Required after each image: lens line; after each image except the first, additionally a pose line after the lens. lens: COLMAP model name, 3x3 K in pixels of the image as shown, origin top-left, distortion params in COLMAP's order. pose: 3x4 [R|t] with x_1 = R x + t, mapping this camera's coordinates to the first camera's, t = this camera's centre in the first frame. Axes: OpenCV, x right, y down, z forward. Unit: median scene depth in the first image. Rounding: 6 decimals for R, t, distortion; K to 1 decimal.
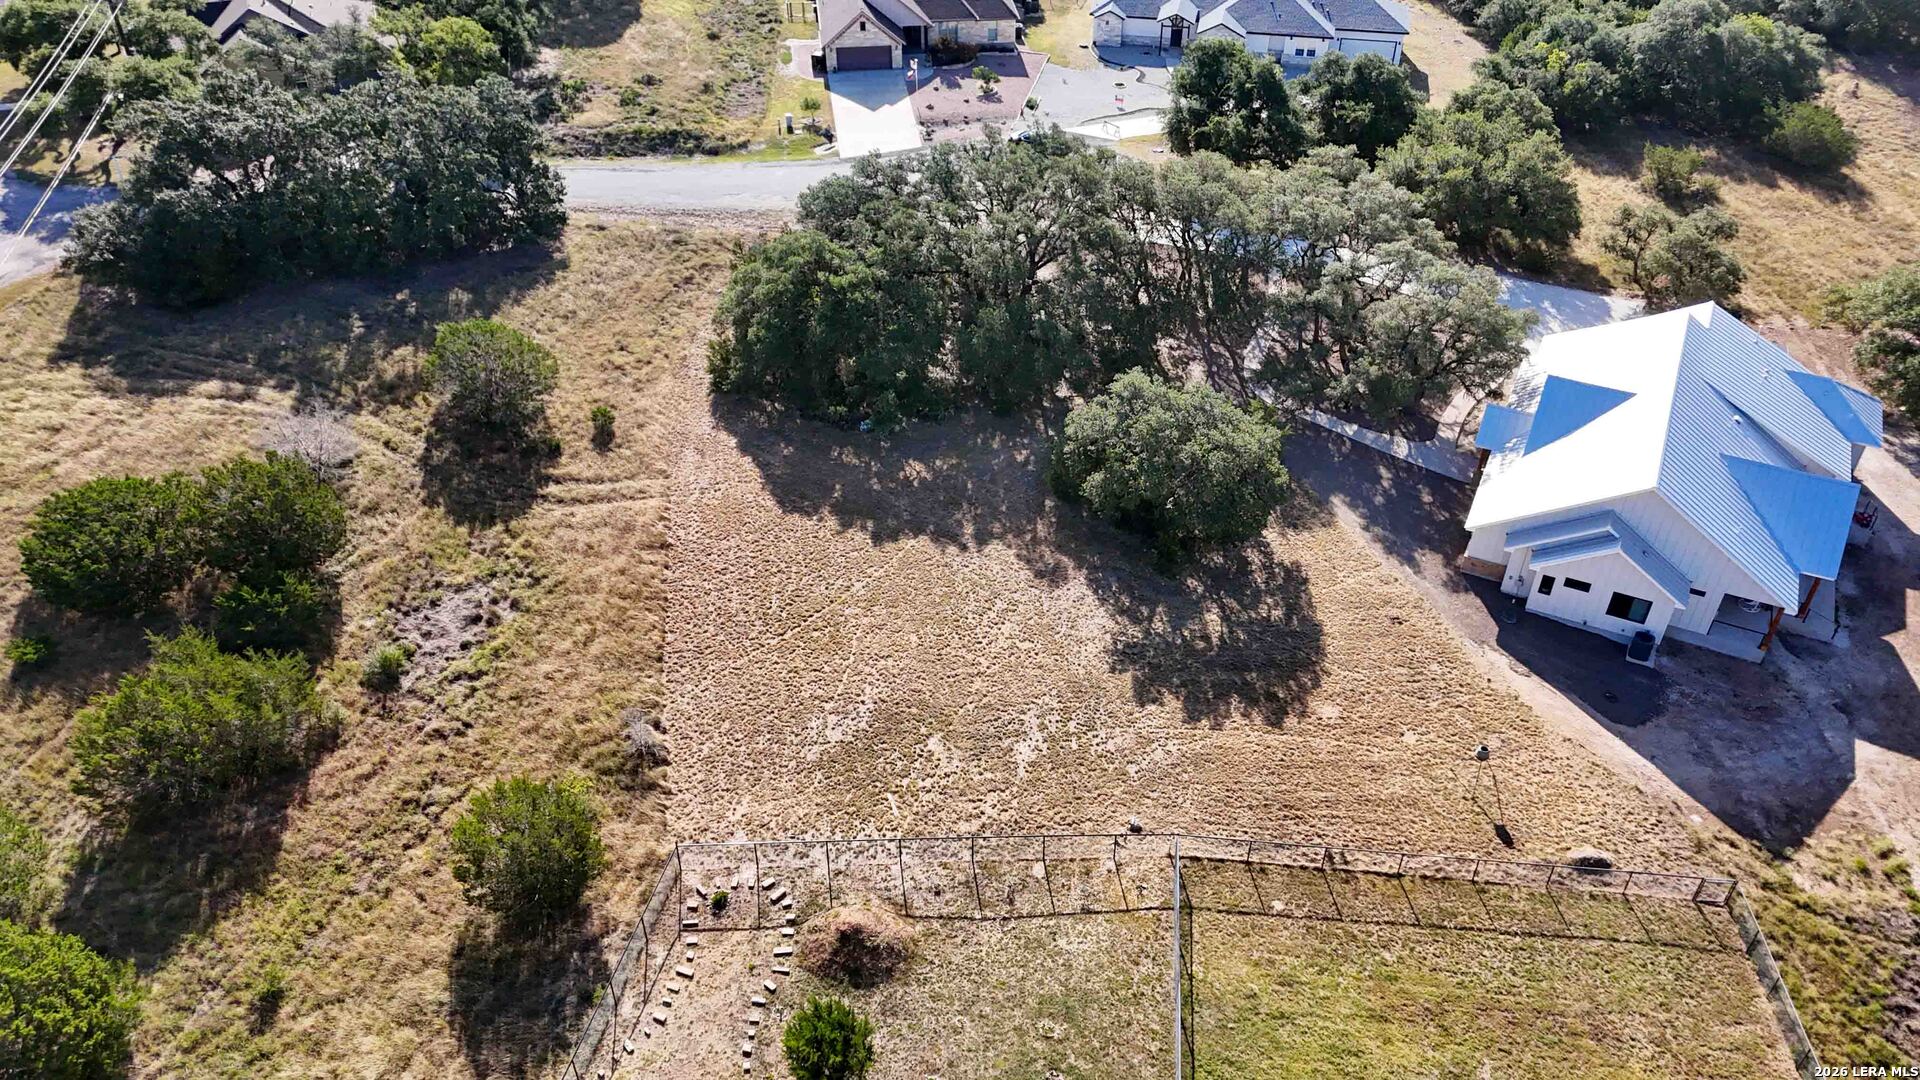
lens RADIAL K [[1413.4, 0, 960.0], [0, 1413.4, 540.0], [0, 0, 1]] dist [0.074347, -0.077277]
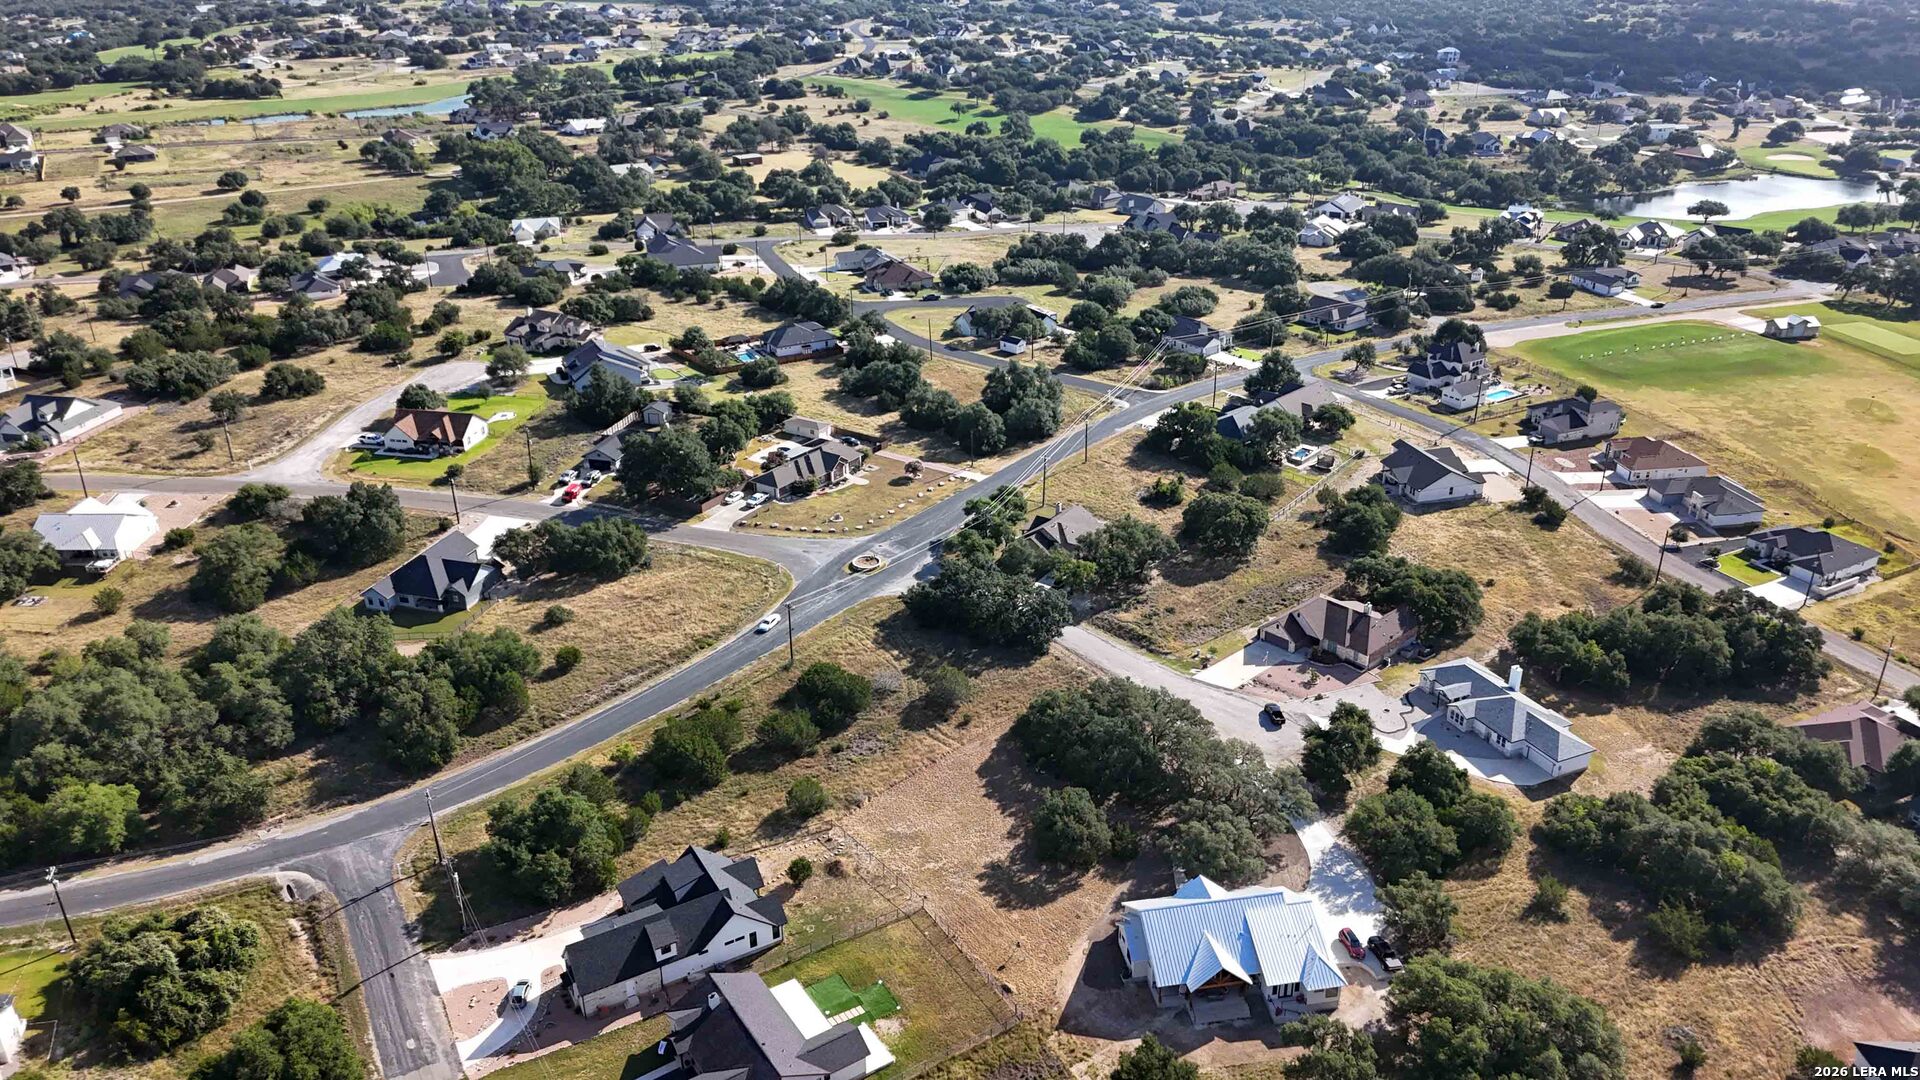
lens RADIAL K [[1413.4, 0, 960.0], [0, 1413.4, 540.0], [0, 0, 1]] dist [0.074347, -0.077277]
pose [[0.592069, 0.342456, -0.729506, 1.911606], [-0.495935, 0.868344, 0.005129, -0.463606], [0.635219, 0.358751, 0.683956, -1.187110]]
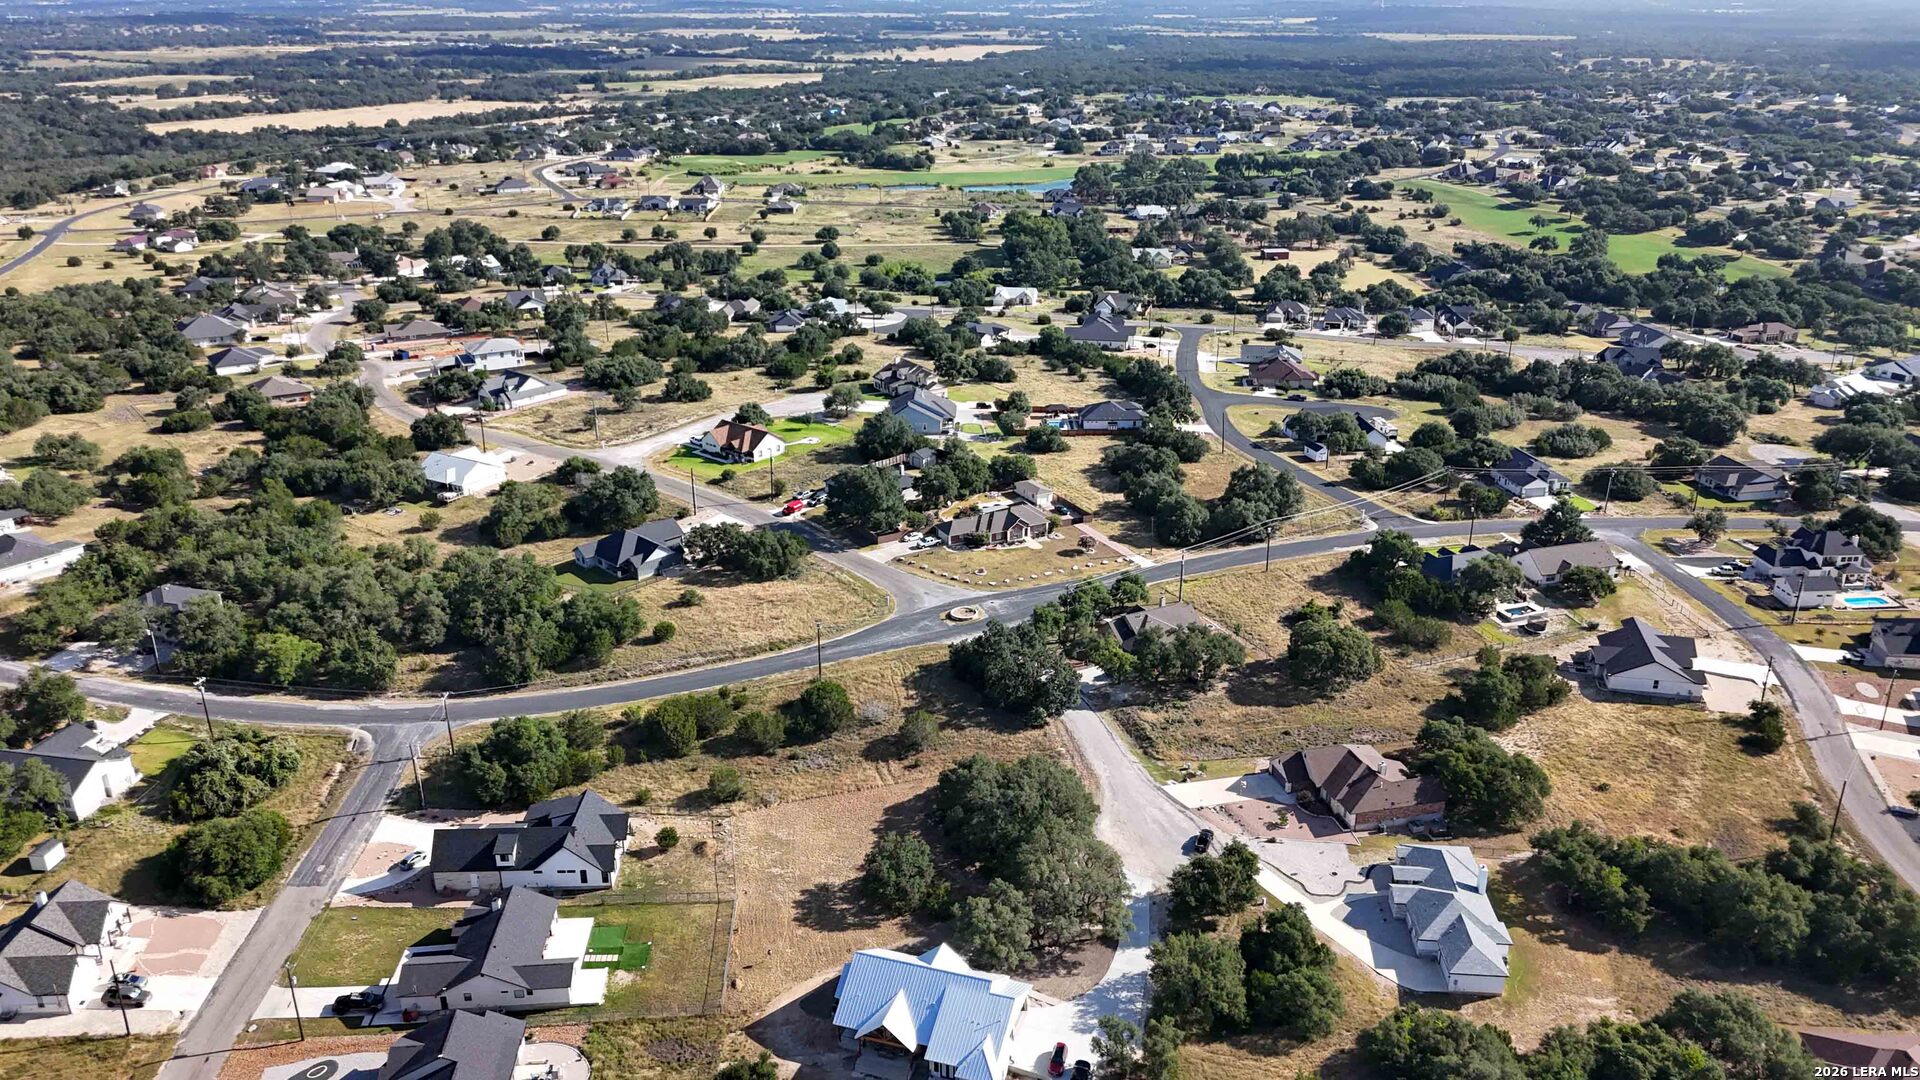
lens RADIAL K [[1413.4, 0, 960.0], [0, 1413.4, 540.0], [0, 0, 1]] dist [0.074347, -0.077277]
pose [[0.126206, 0.366450, -0.921838, 2.659482], [-0.612555, 0.759730, 0.218146, -1.313304], [0.780288, 0.537145, 0.320353, -0.119015]]
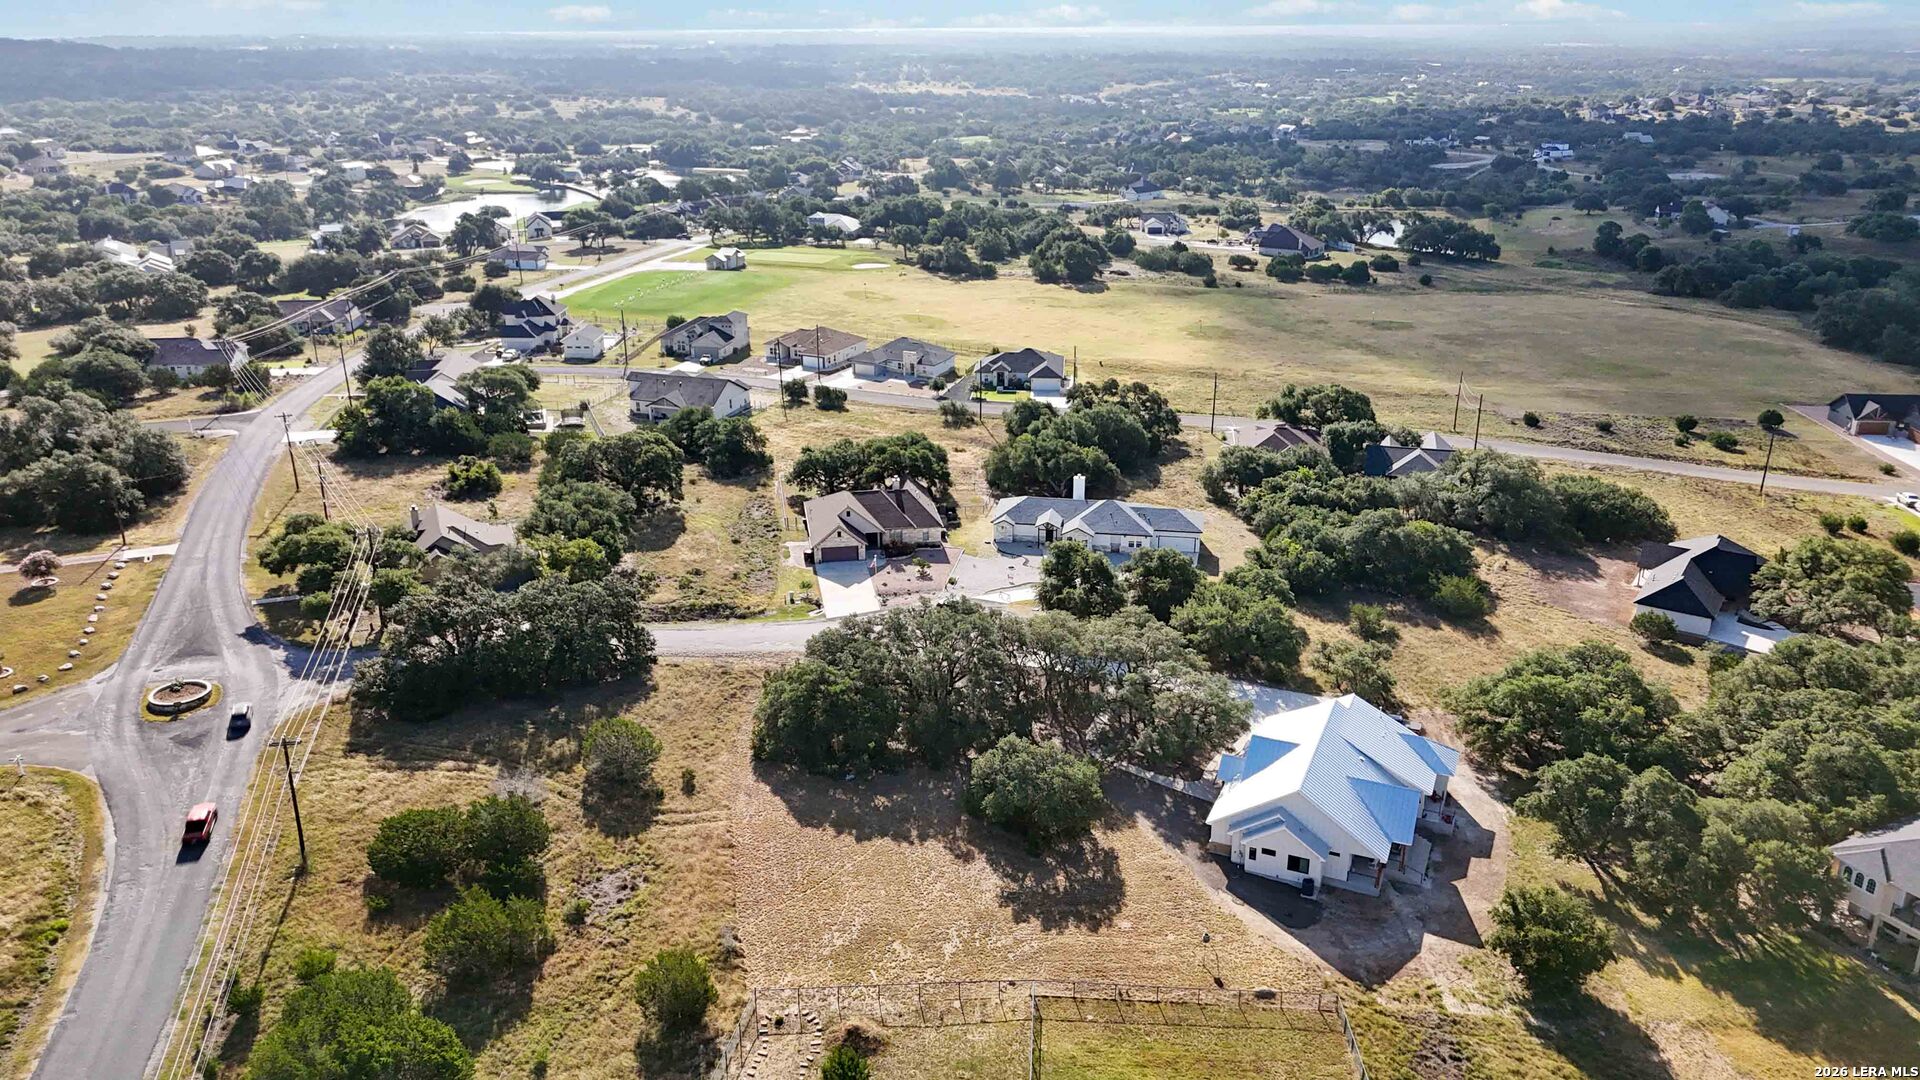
lens RADIAL K [[1429.5, 0, 963.8], [0, 1429.5, 510.9], [0, 0, 1]] dist [0.132479, -0.291833]
pose [[0.998896, -0.015720, 0.044269, -0.005593], [0.029441, 0.943816, -0.329157, 0.212511], [-0.036608, 0.330097, 0.943237, -0.789163]]
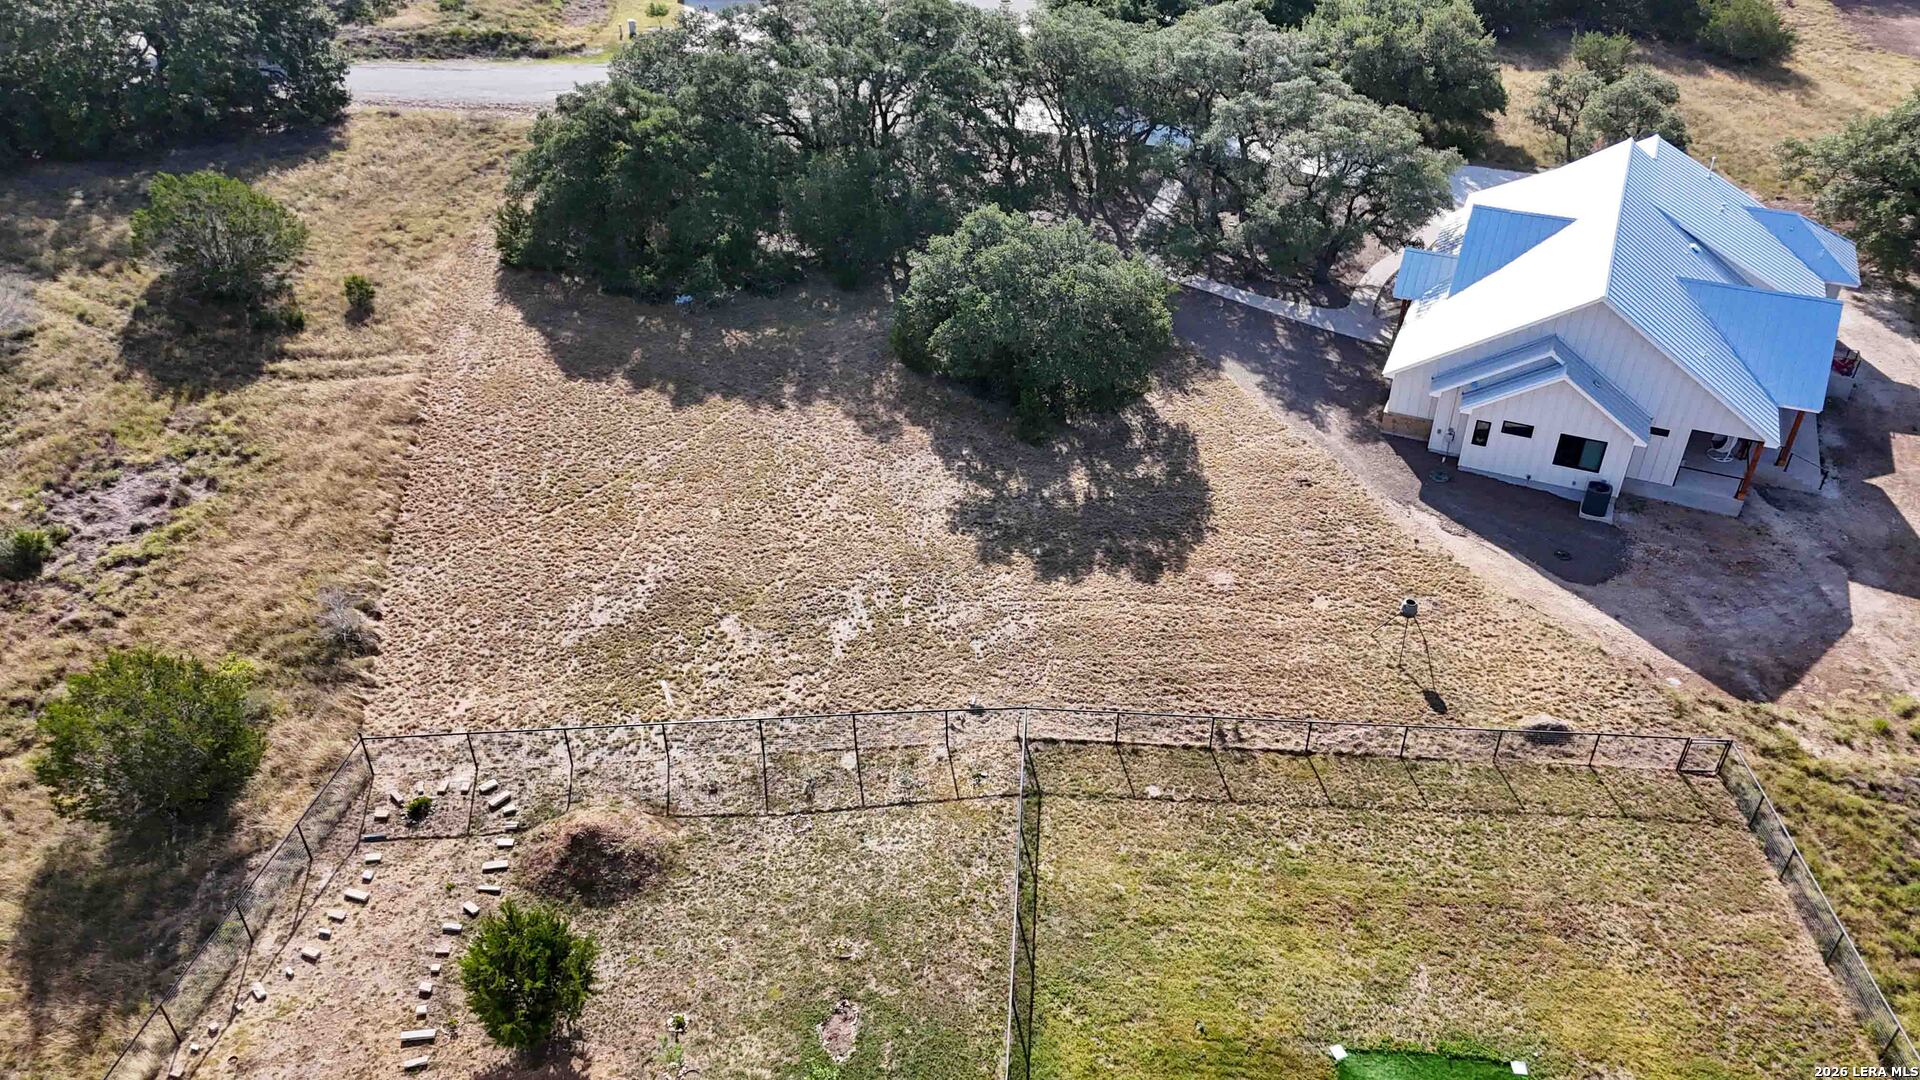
lens RADIAL K [[1413.4, 0, 960.0], [0, 1413.4, 540.0], [0, 0, 1]] dist [0.074347, -0.077277]
pose [[0.999107, -0.028252, 0.031415, 0.082423], [0.029736, 0.998414, -0.047815, 0.130258], [-0.030014, 0.048706, 0.998362, 0.188959]]
